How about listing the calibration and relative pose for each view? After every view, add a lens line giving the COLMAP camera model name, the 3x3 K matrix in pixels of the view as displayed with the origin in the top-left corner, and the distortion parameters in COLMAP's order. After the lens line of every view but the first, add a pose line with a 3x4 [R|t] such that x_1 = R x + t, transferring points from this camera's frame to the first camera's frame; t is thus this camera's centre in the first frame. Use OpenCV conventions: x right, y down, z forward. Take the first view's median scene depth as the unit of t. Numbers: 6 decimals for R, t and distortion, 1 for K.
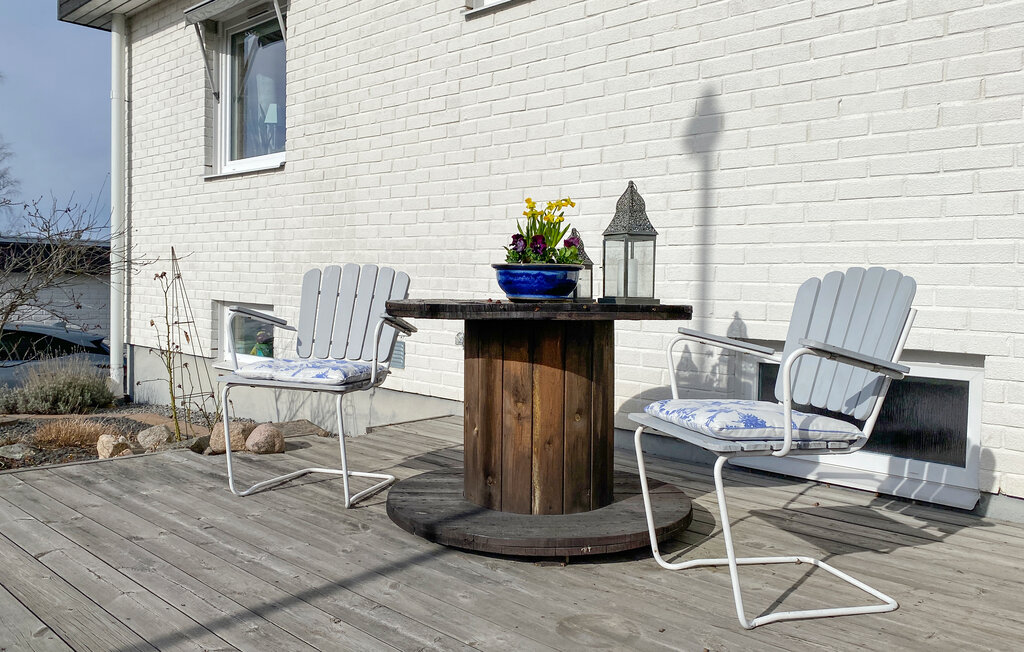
lens RADIAL K [[830.2, 0, 512.0], [0, 830.2, 326.0], [0, 0, 1]] dist [0.046109, -0.110928]
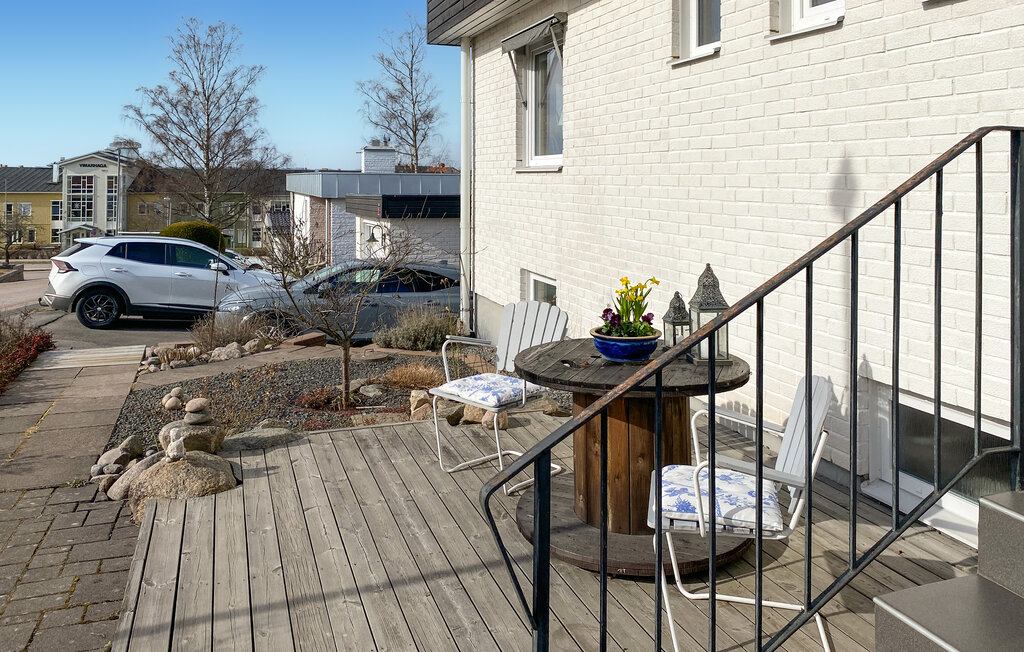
lens RADIAL K [[816.7, 0, 517.7], [0, 816.7, 184.2], [0, 0, 1]] dist [0.037012, -0.009179]
pose [[0.894959, -0.018523, -0.445765, 0.315820], [-0.003832, 0.998782, -0.049196, -0.167099], [0.446133, 0.045736, 0.893797, -0.168444]]
